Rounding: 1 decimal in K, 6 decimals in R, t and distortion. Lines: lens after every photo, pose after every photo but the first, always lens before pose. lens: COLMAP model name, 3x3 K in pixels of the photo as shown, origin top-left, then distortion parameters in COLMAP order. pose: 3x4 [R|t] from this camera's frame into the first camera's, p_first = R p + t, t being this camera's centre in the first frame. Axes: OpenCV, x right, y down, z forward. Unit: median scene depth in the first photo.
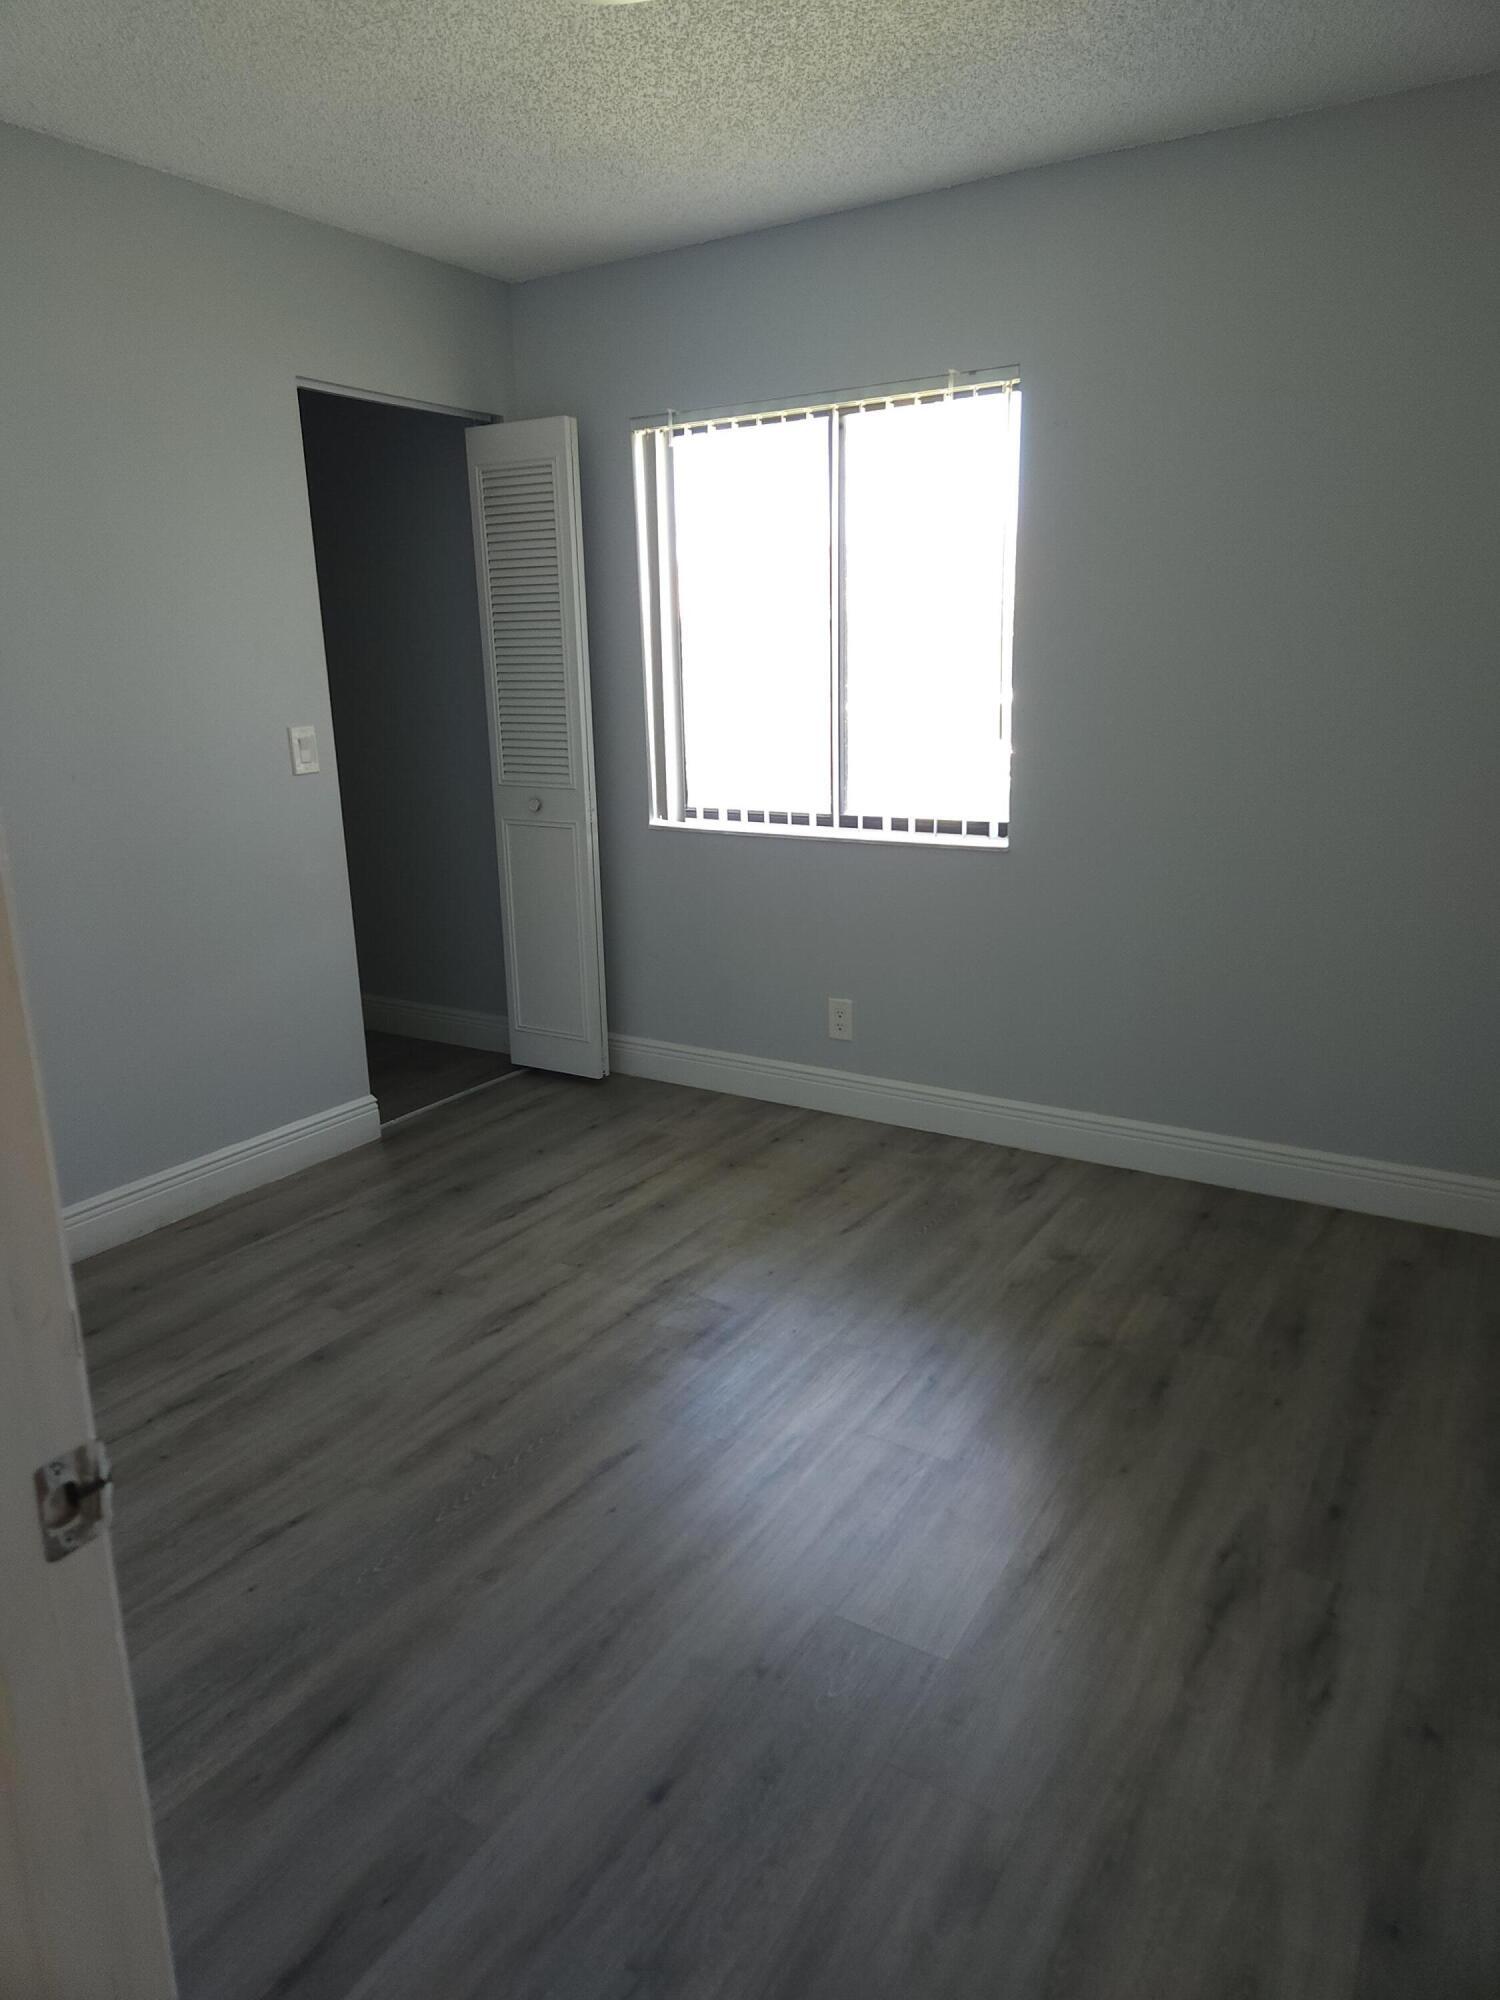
lens RADIAL K [[1335.9, 0, 740.2], [0, 1335.9, 1010.4], [0, 0, 1]] dist [0.093161, -0.076665]
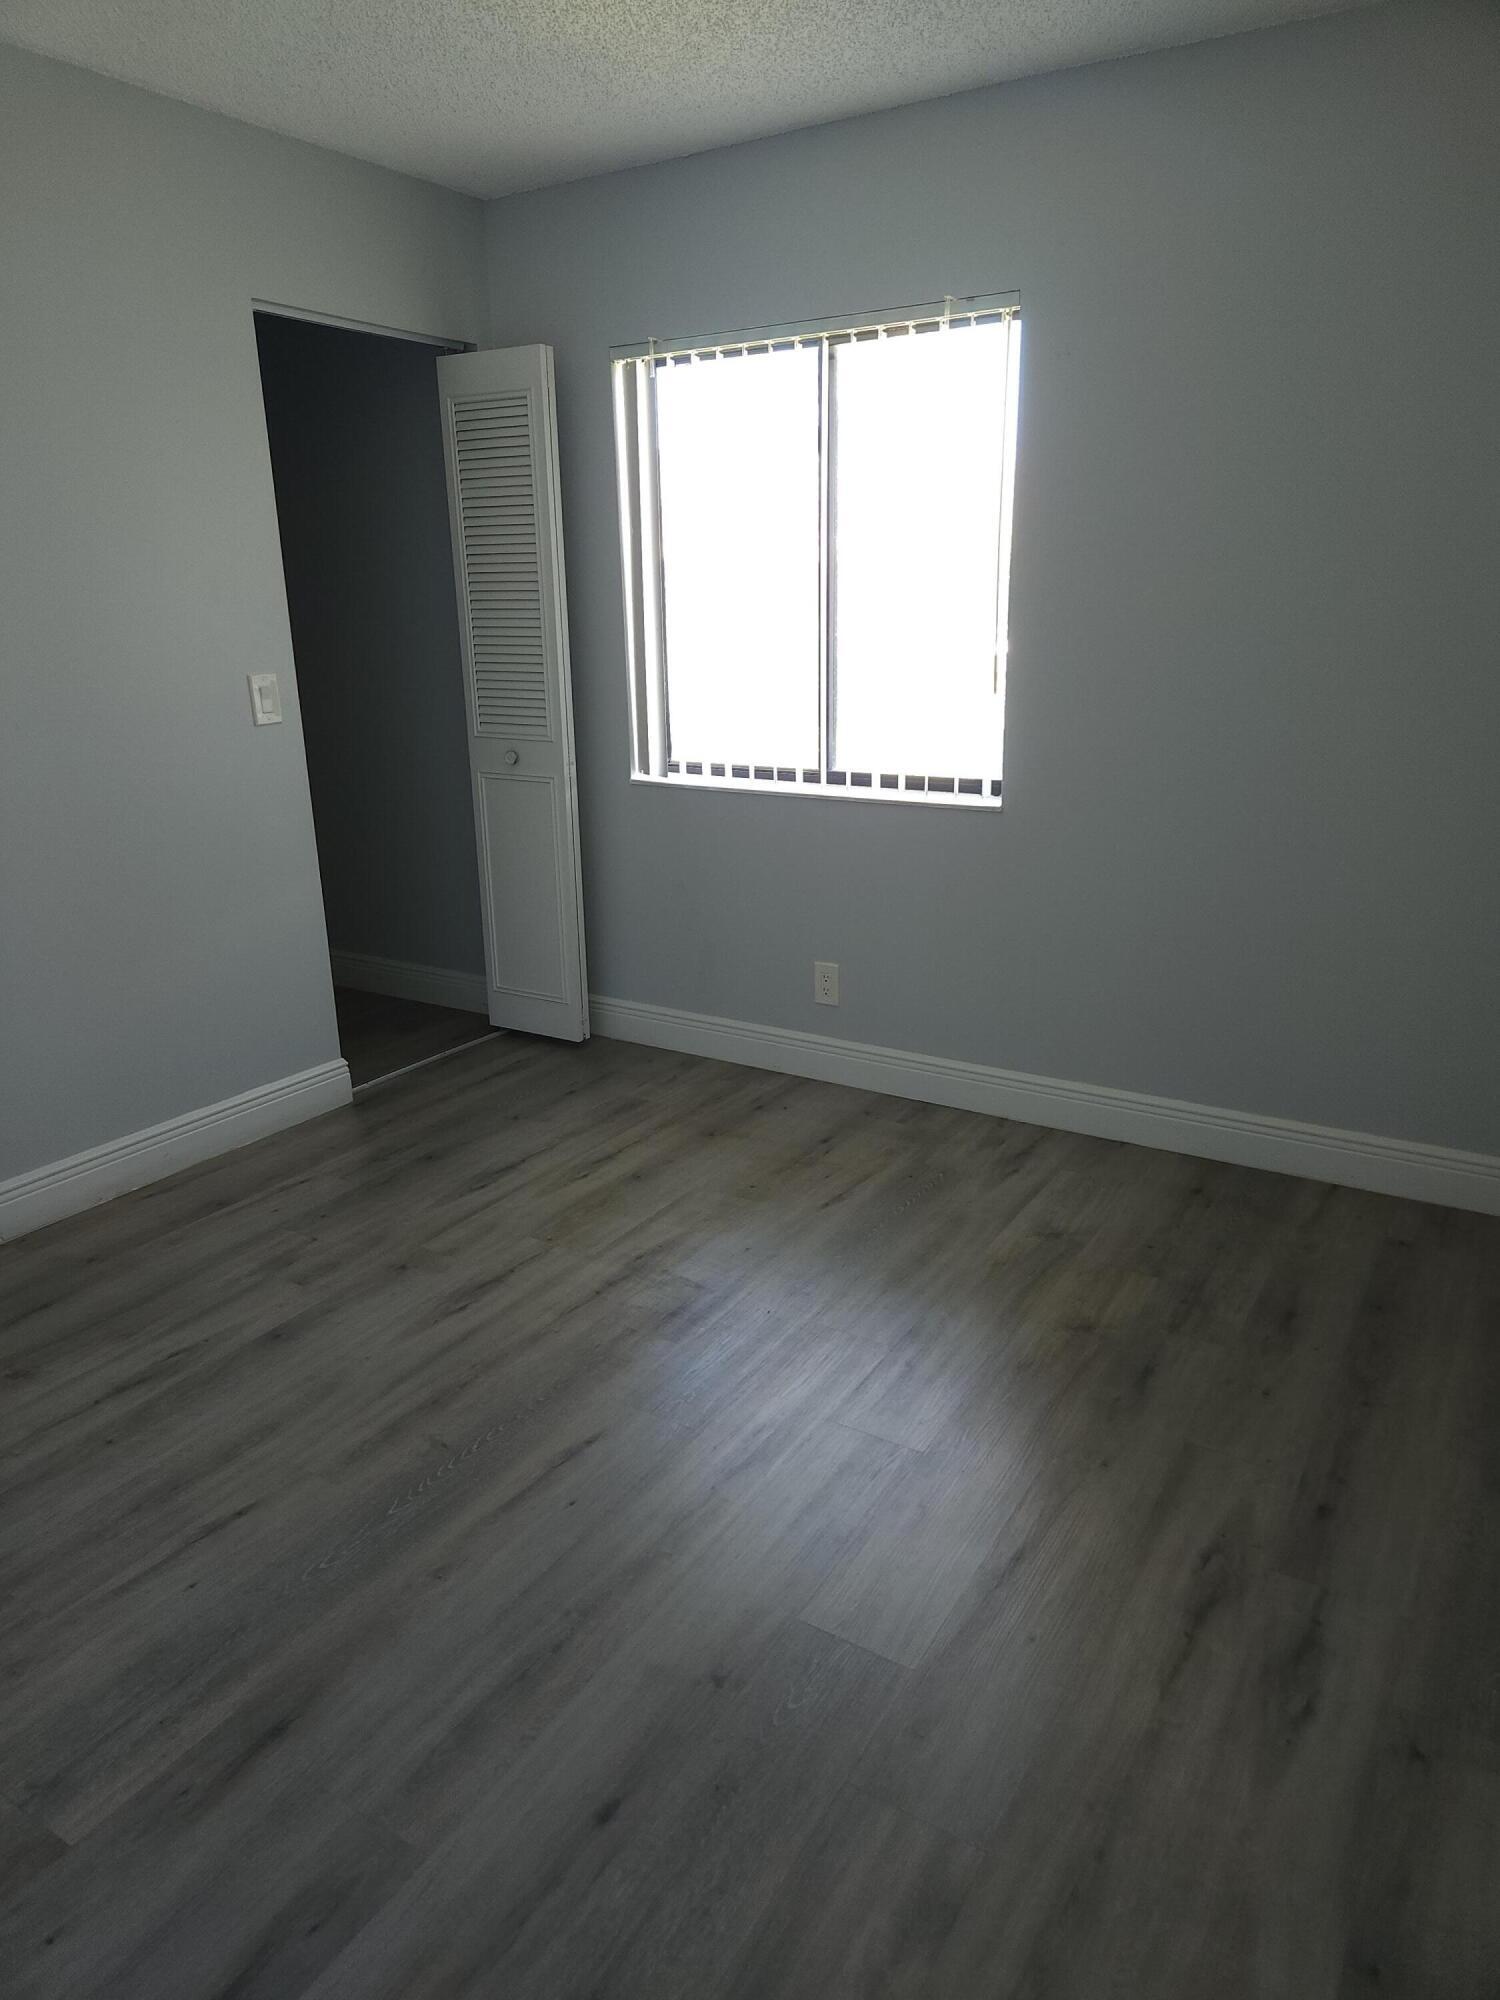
lens RADIAL K [[1342.1, 0, 736.8], [0, 1342.1, 1016.7], [0, 0, 1]] dist [0.089904, -0.071034]
pose [[0.999975, 0.006627, -0.002444, 0.017750], [-0.006519, 0.999110, 0.041671, -0.013260], [0.002718, -0.041654, 0.999128, 0.038381]]
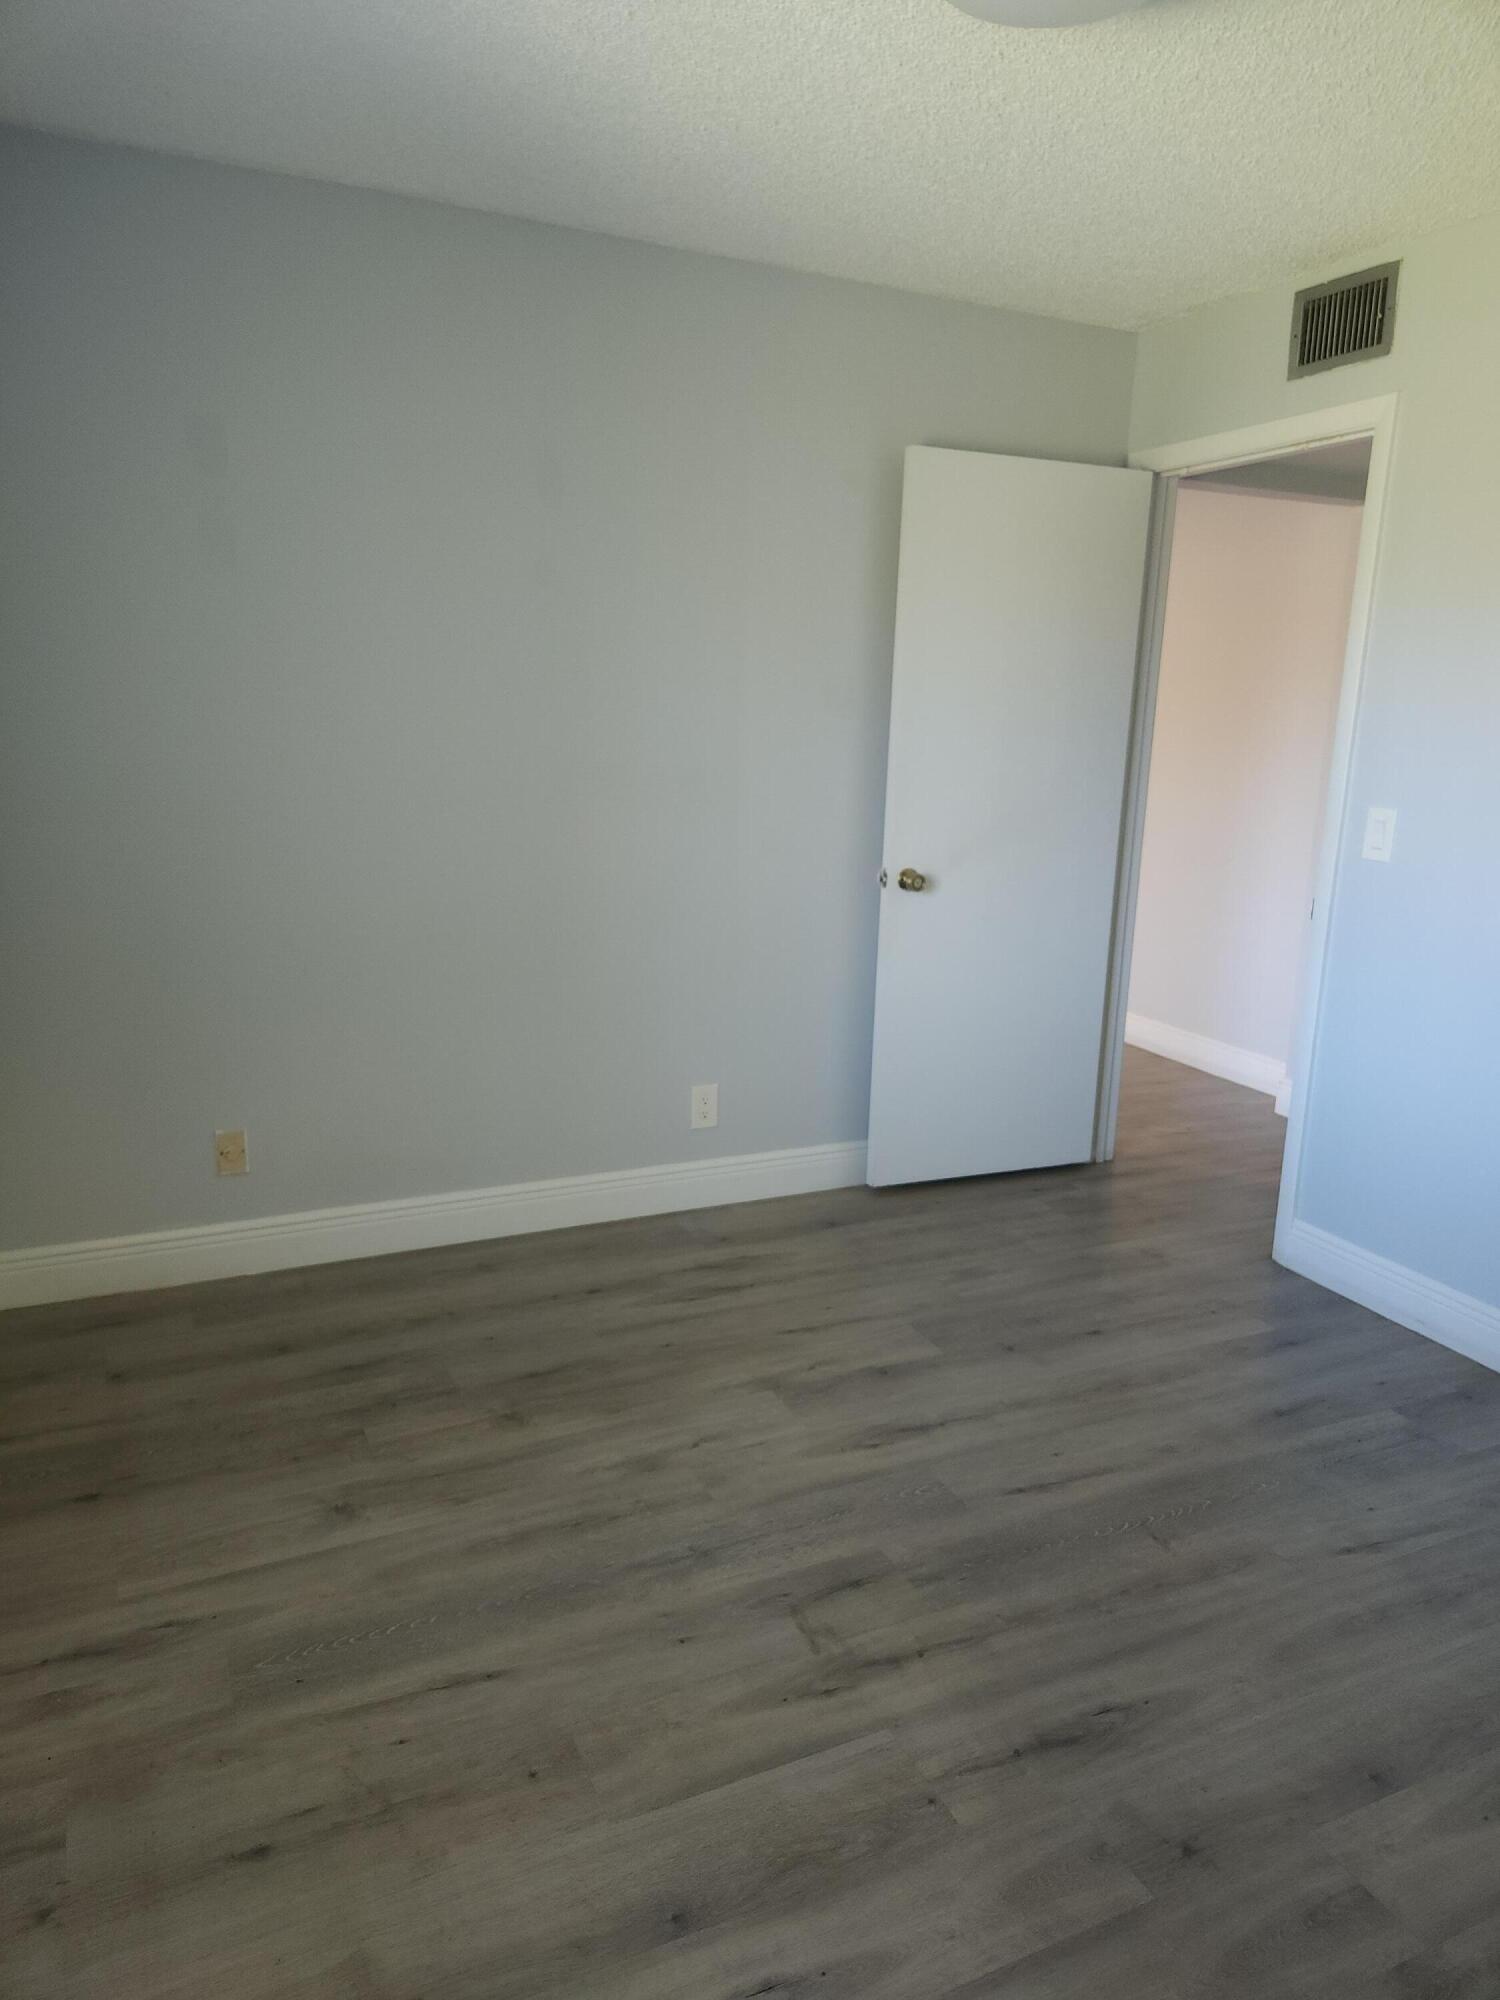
lens RADIAL K [[1342.1, 0, 736.8], [0, 1342.1, 1016.7], [0, 0, 1]] dist [0.089904, -0.071034]
pose [[-0.837240, -0.132517, 0.530536, -0.340046], [0.126859, 0.896656, 0.424163, -0.393113], [-0.531917, 0.422430, -0.733906, 1.436013]]
